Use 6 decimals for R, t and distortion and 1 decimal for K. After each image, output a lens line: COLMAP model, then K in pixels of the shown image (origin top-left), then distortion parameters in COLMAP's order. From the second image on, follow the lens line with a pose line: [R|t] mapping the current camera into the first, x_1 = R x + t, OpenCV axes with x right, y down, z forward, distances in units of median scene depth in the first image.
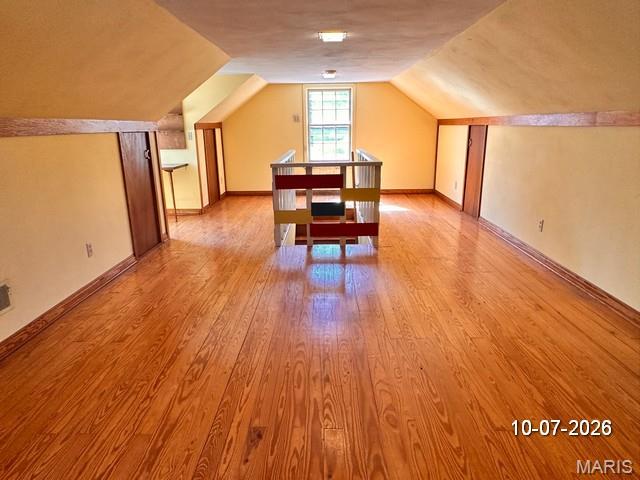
lens RADIAL K [[419.8, 0, 316.9], [0, 419.8, 239.3], [0, 0, 1]] dist [-0.003982, -0.001651]
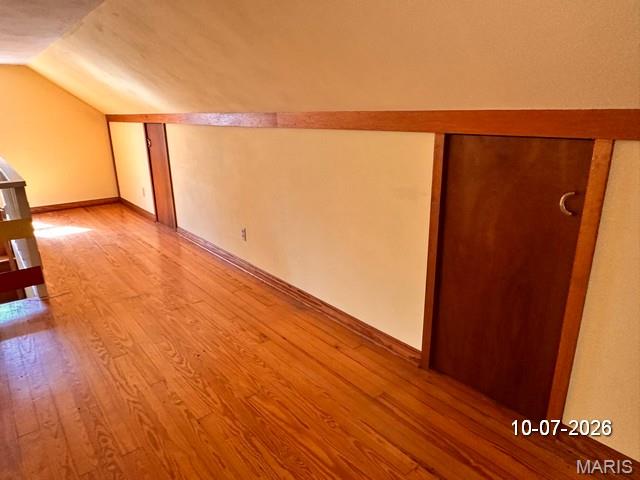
lens RADIAL K [[419.8, 0, 321.9], [0, 419.8, 241.1], [0, 0, 1]] dist [-0.003982, -0.001651]
pose [[0.756646, -0.191265, 0.625223, 0.092188], [0.176292, 0.980520, 0.086607, -0.074205], [-0.629609, 0.044691, 0.775626, 0.192569]]
